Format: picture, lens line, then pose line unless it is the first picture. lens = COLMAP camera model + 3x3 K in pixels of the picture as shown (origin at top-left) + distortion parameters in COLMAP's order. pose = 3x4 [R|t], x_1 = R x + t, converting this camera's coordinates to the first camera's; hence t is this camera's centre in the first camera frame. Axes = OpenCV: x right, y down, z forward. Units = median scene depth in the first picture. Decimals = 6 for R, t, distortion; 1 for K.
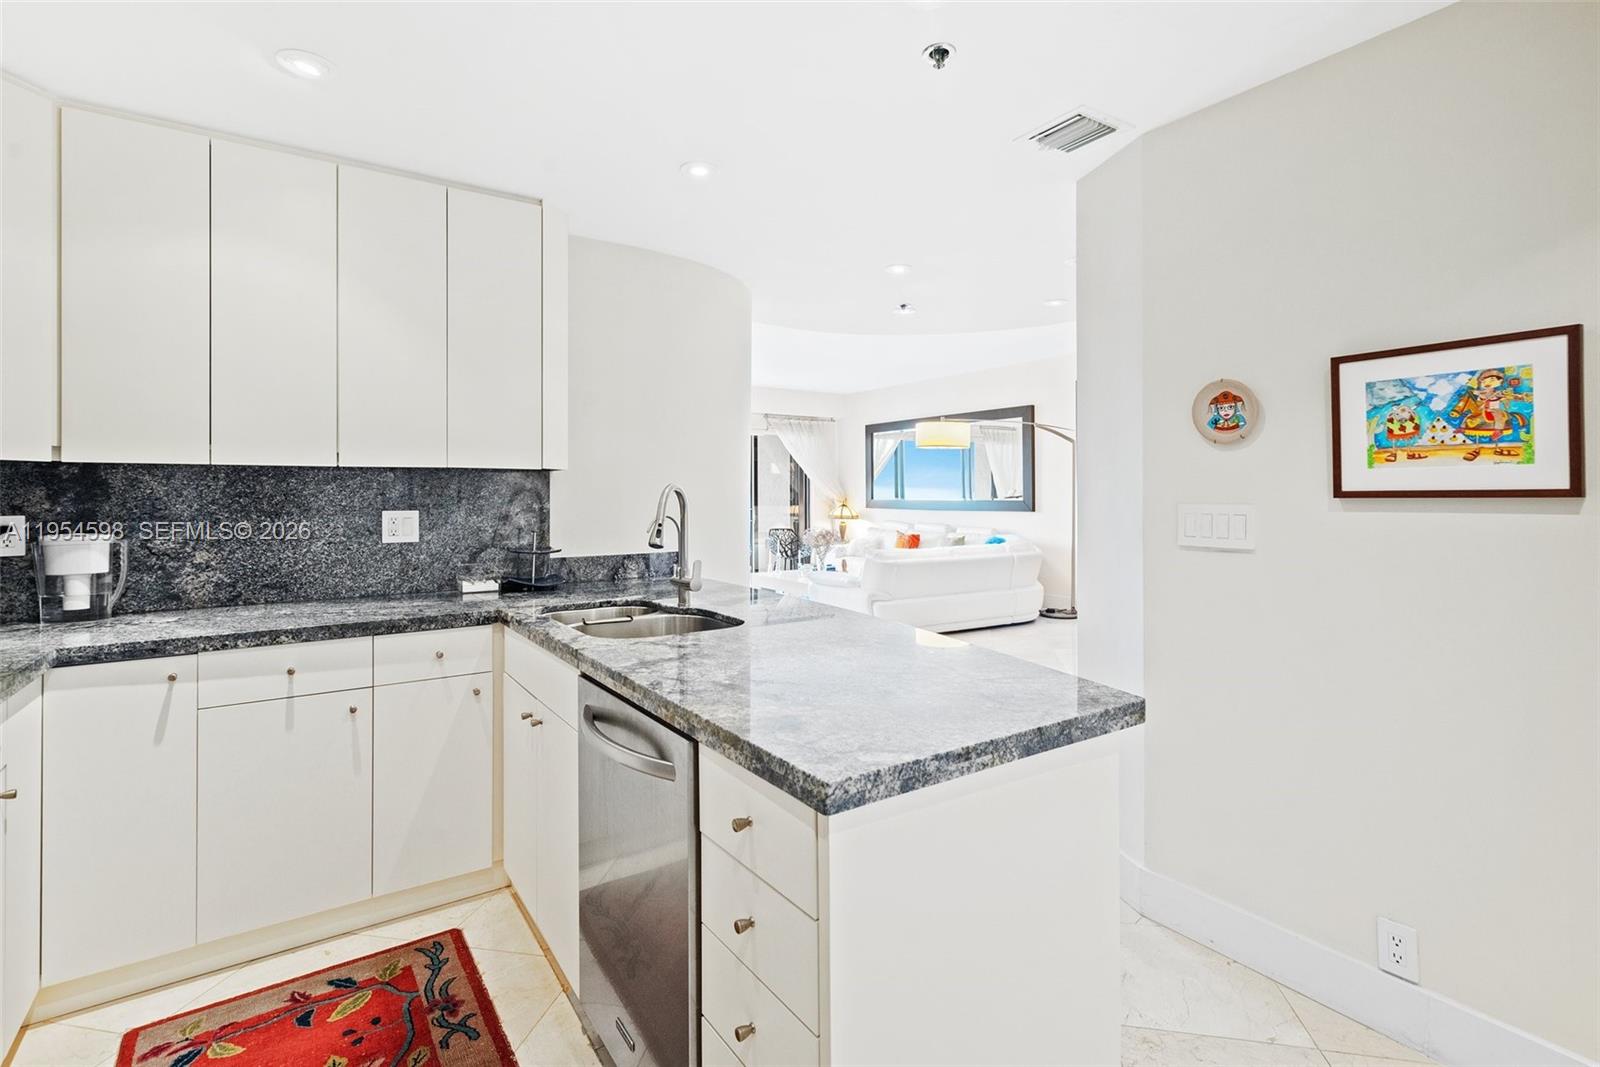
lens RADIAL K [[747.7, 0, 804.5], [0, 747.7, 497.3], [0, 0, 1]] dist [0.000064, 0.000005]
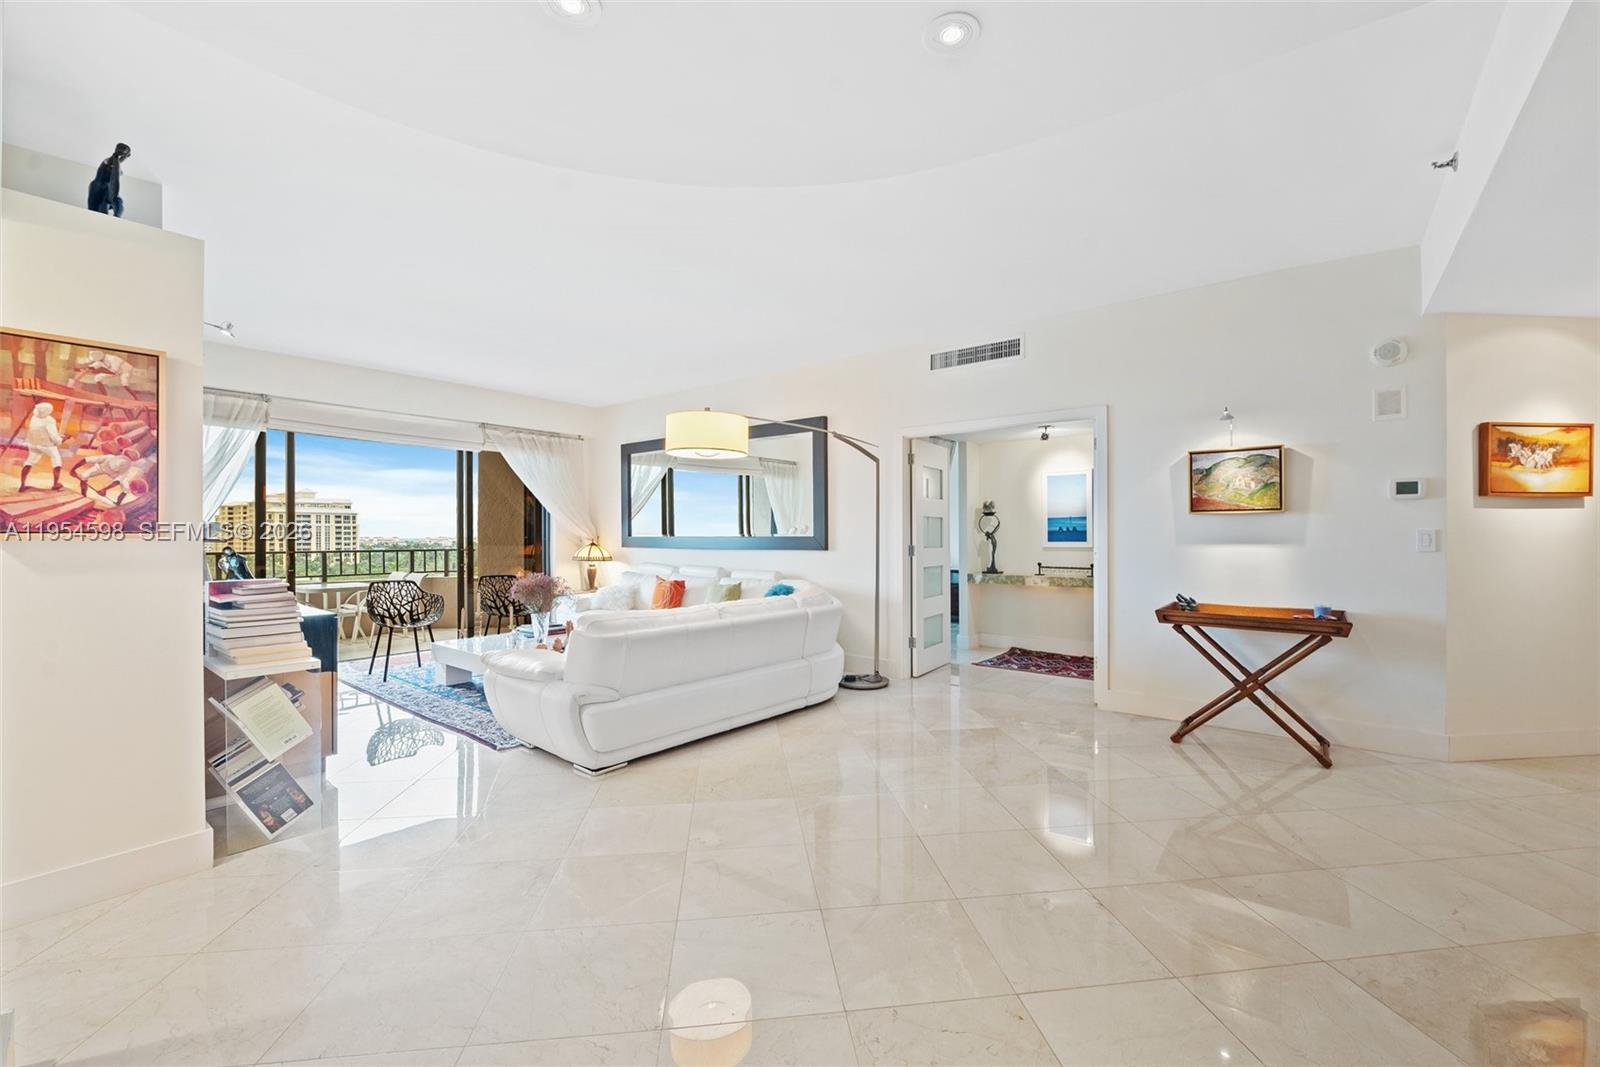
lens RADIAL K [[649.6, 0, 809.4], [0, 649.6, 523.3], [0, 0, 1]] dist [-0.003907, -0.000606]
pose [[0.952755, 0.003713, 0.303718, 0.065240], [0.003273, 0.999742, -0.022489, 0.005214], [-0.303723, 0.022421, 0.952496, 0.284949]]
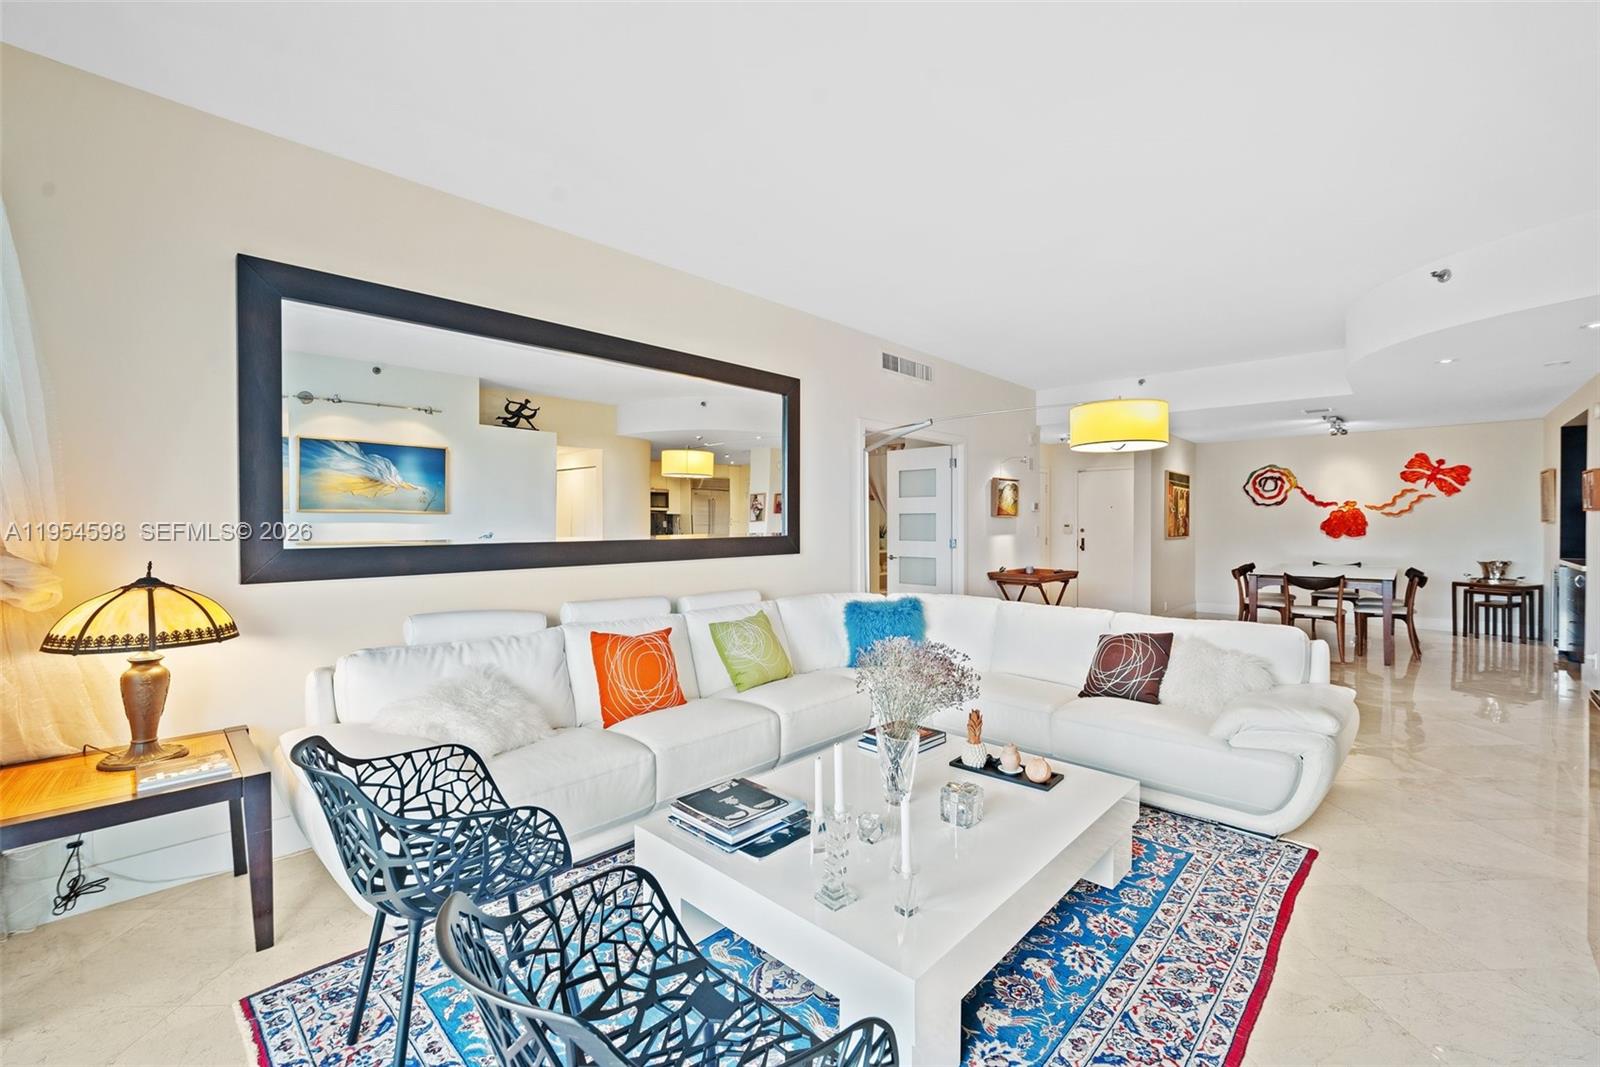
lens RADIAL K [[675.1, 0, 800.0], [0, 675.1, 533.5], [0, 0, 1]] dist [-0.017320, -0.000245]
pose [[-0.213688, -0.019549, 0.976706, -0.187784], [0.004481, 0.999770, 0.020991, -0.007159], [-0.976892, 0.008862, -0.213551, 0.911498]]
